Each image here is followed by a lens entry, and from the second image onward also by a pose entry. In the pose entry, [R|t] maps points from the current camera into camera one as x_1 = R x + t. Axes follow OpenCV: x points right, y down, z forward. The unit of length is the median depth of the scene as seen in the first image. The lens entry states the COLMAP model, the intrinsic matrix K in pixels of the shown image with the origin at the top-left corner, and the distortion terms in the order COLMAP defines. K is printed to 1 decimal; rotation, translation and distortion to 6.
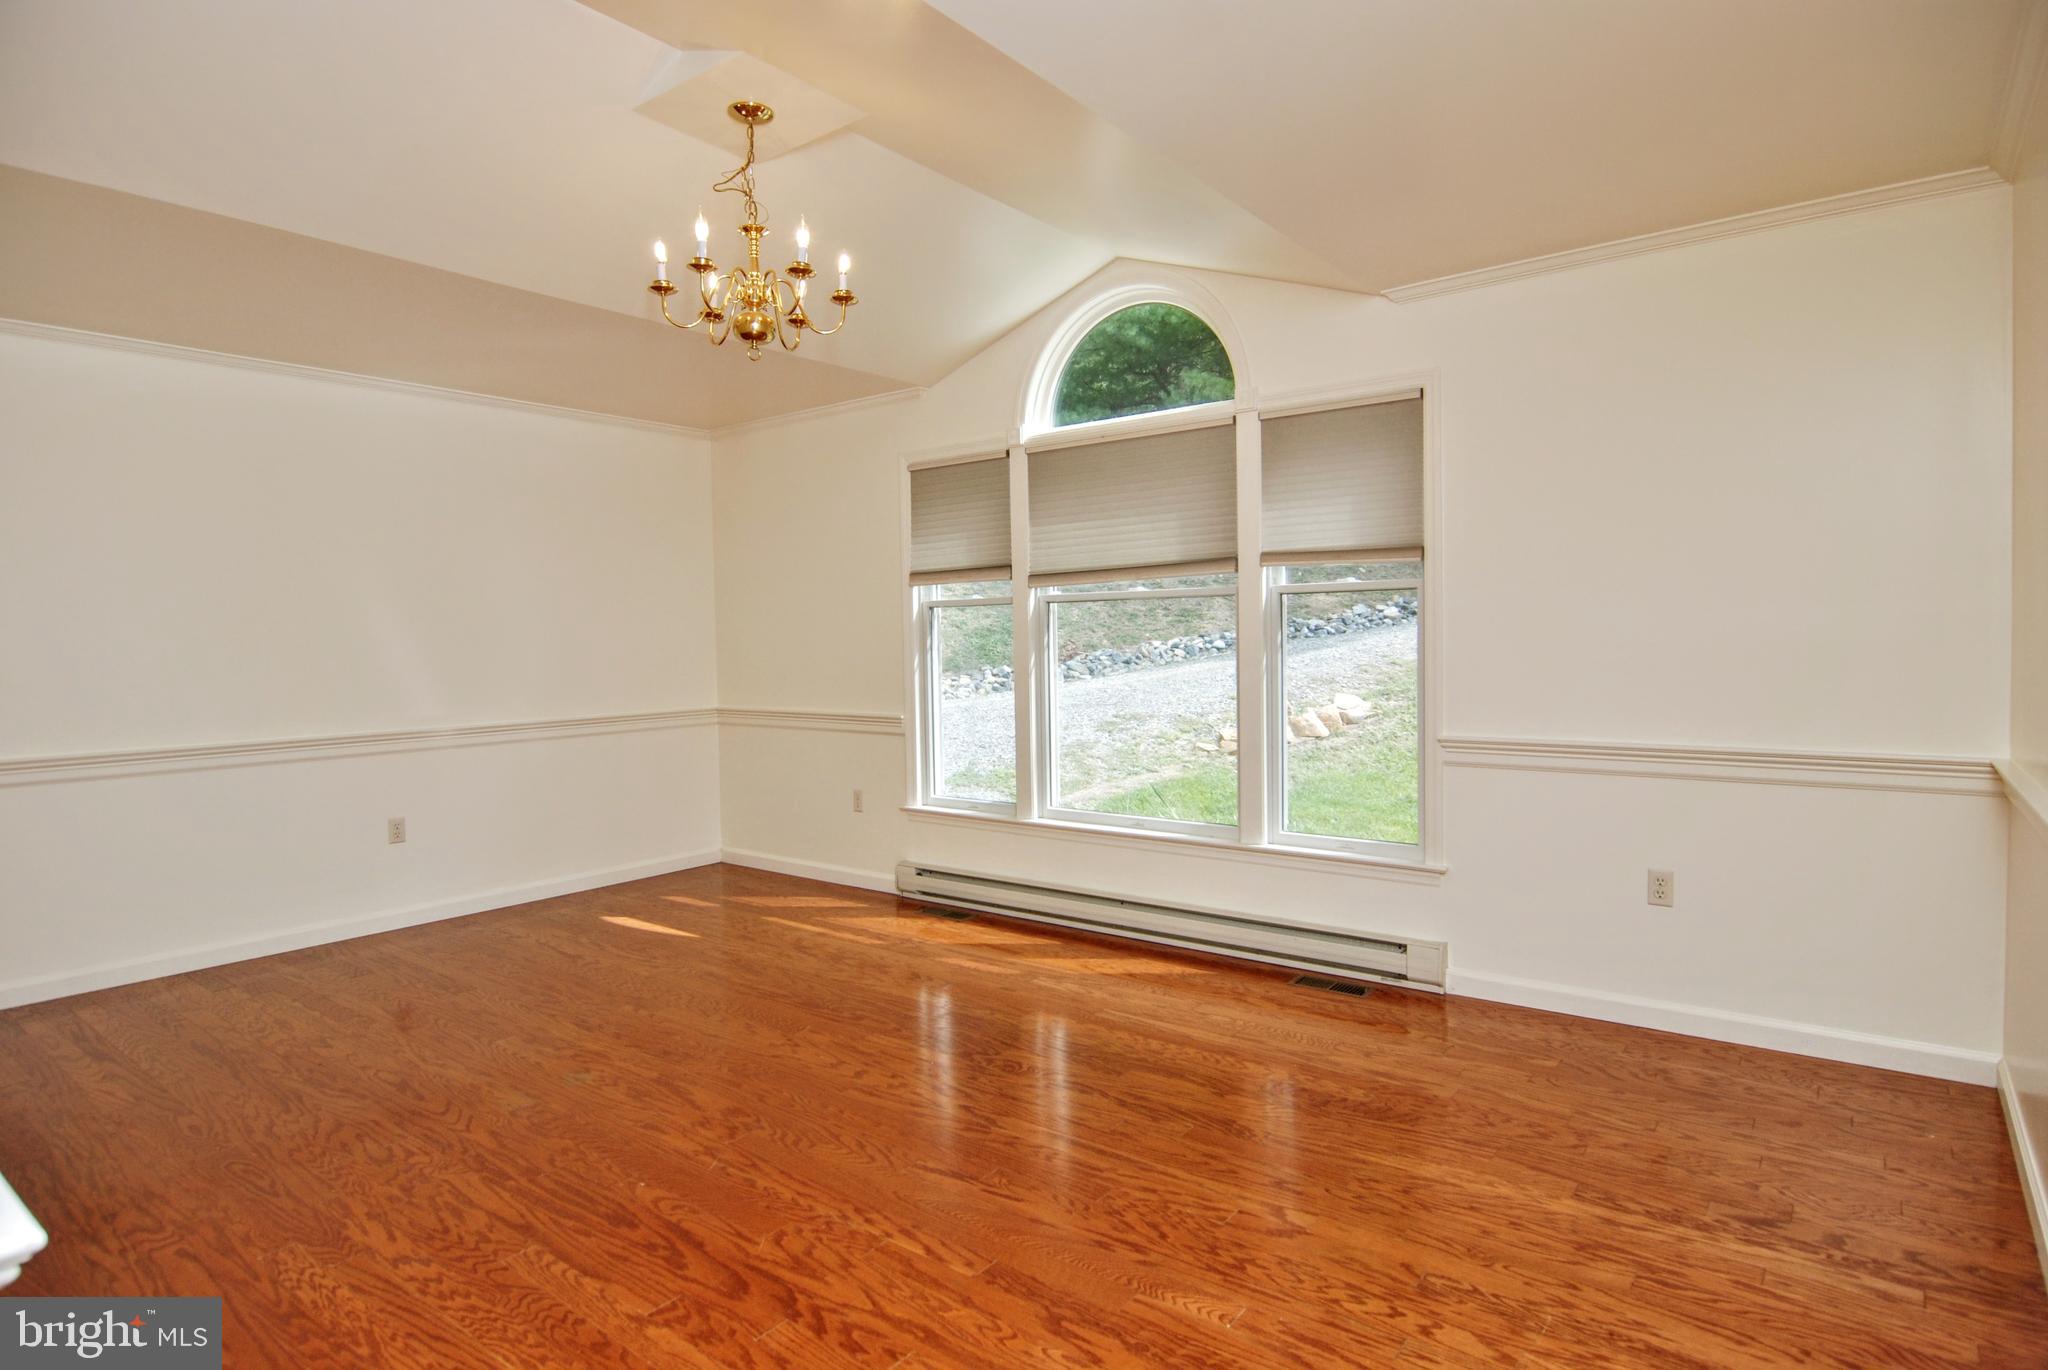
lens RADIAL K [[1100.0, 0, 1025.8], [0, 1100.0, 690.5], [0, 0, 1]] dist [-0.008107, -0.006351]
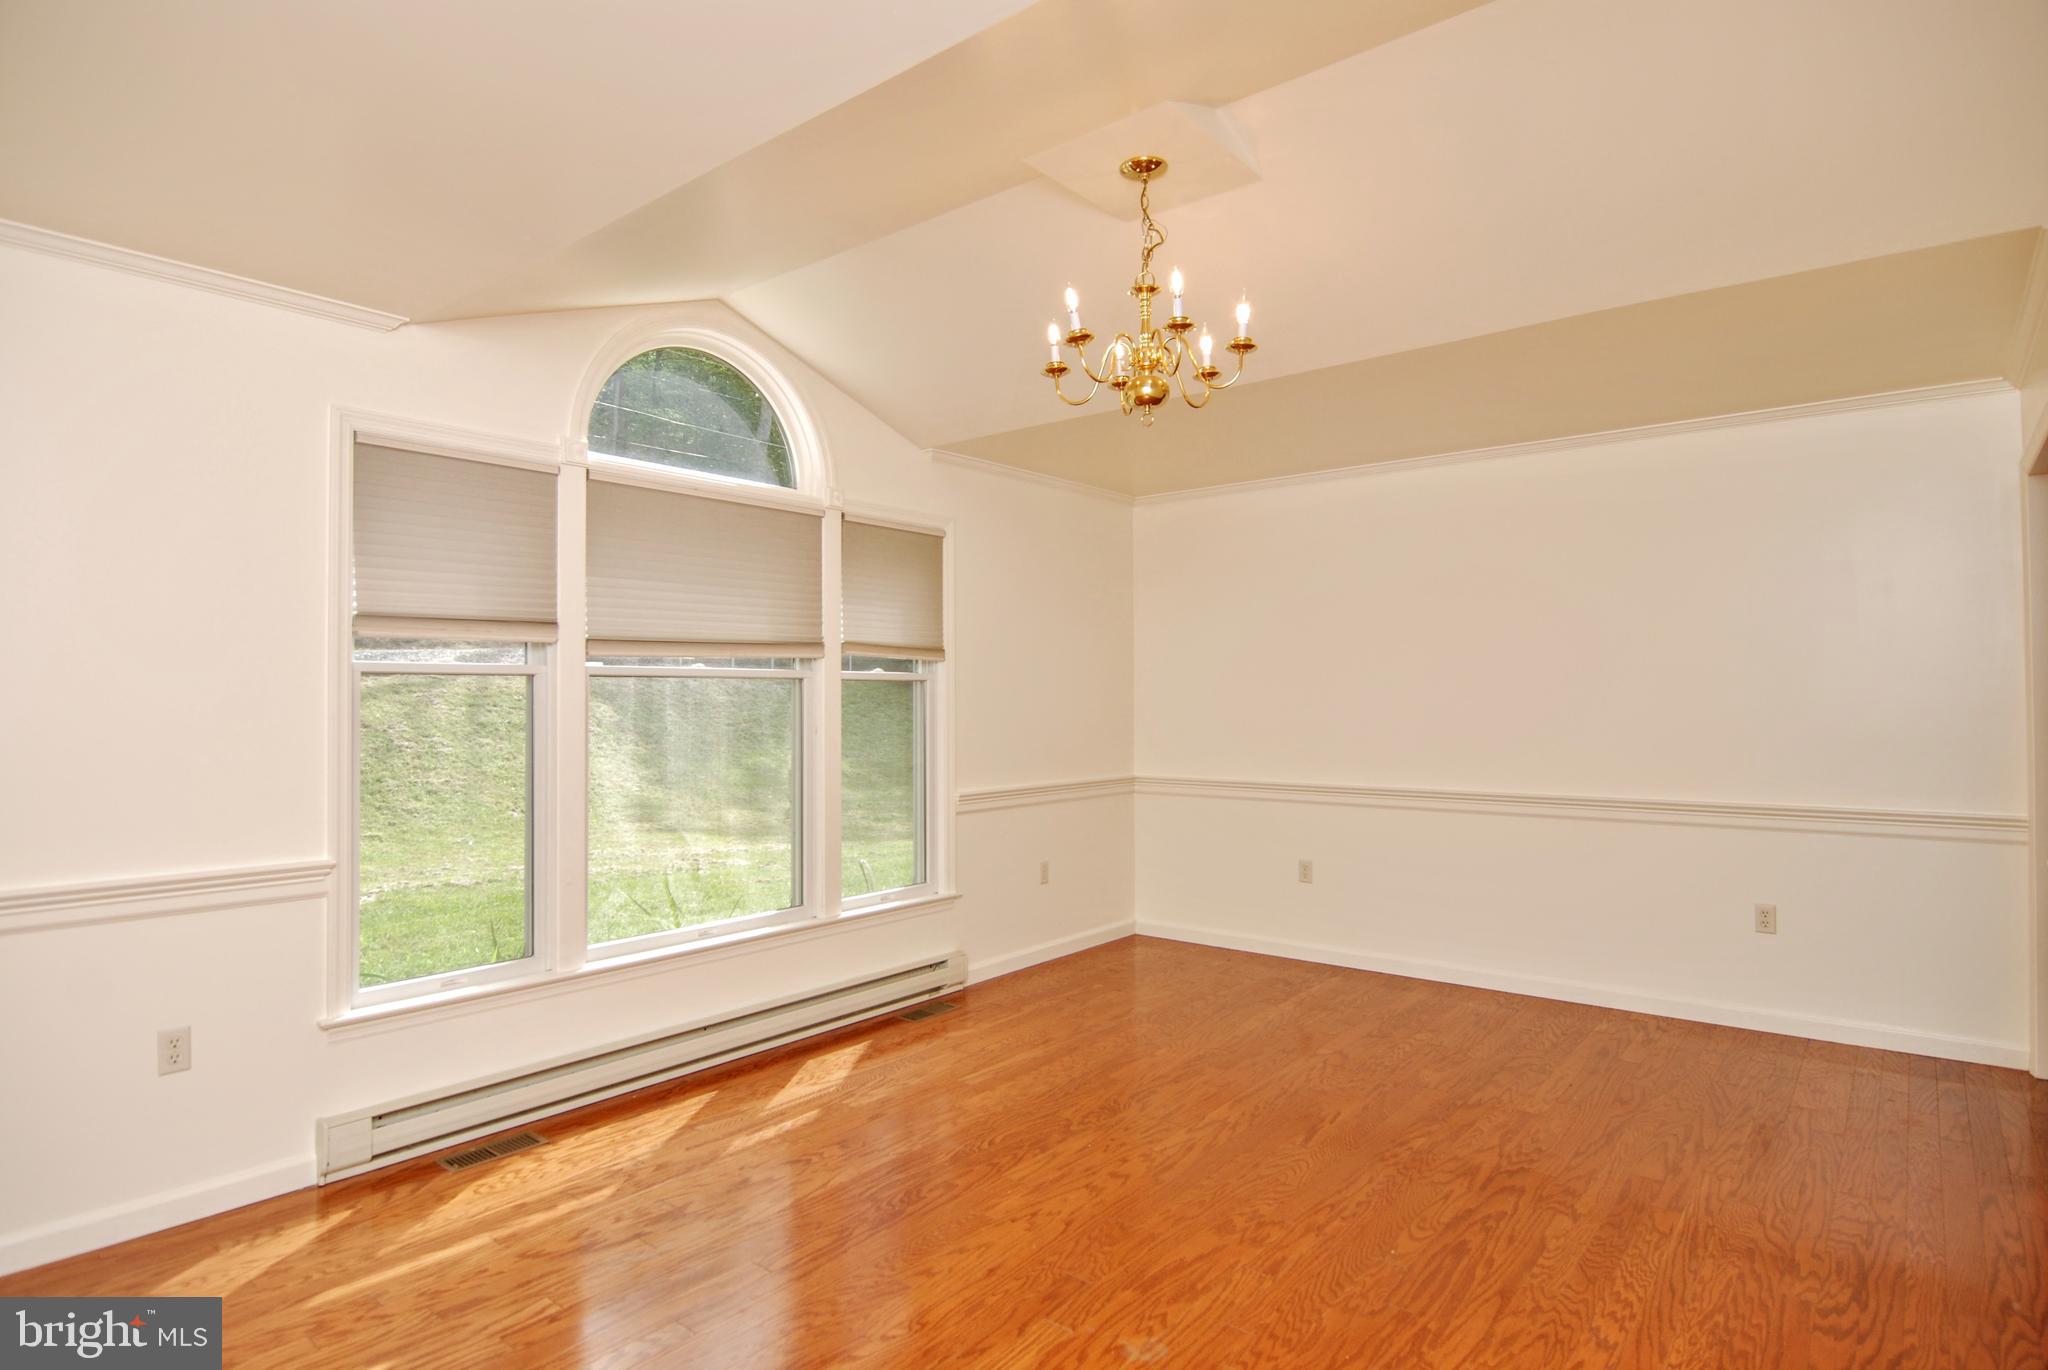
lens RADIAL K [[1100.0, 0, 1025.8], [0, 1100.0, 684.3], [0, 0, 1]] dist [-0.008107, -0.006351]
pose [[0.020419, 0.028261, 0.999392, -0.965760], [0.049451, 0.998348, -0.029242, -0.047732], [-0.998568, 0.050018, 0.018988, 0.894663]]
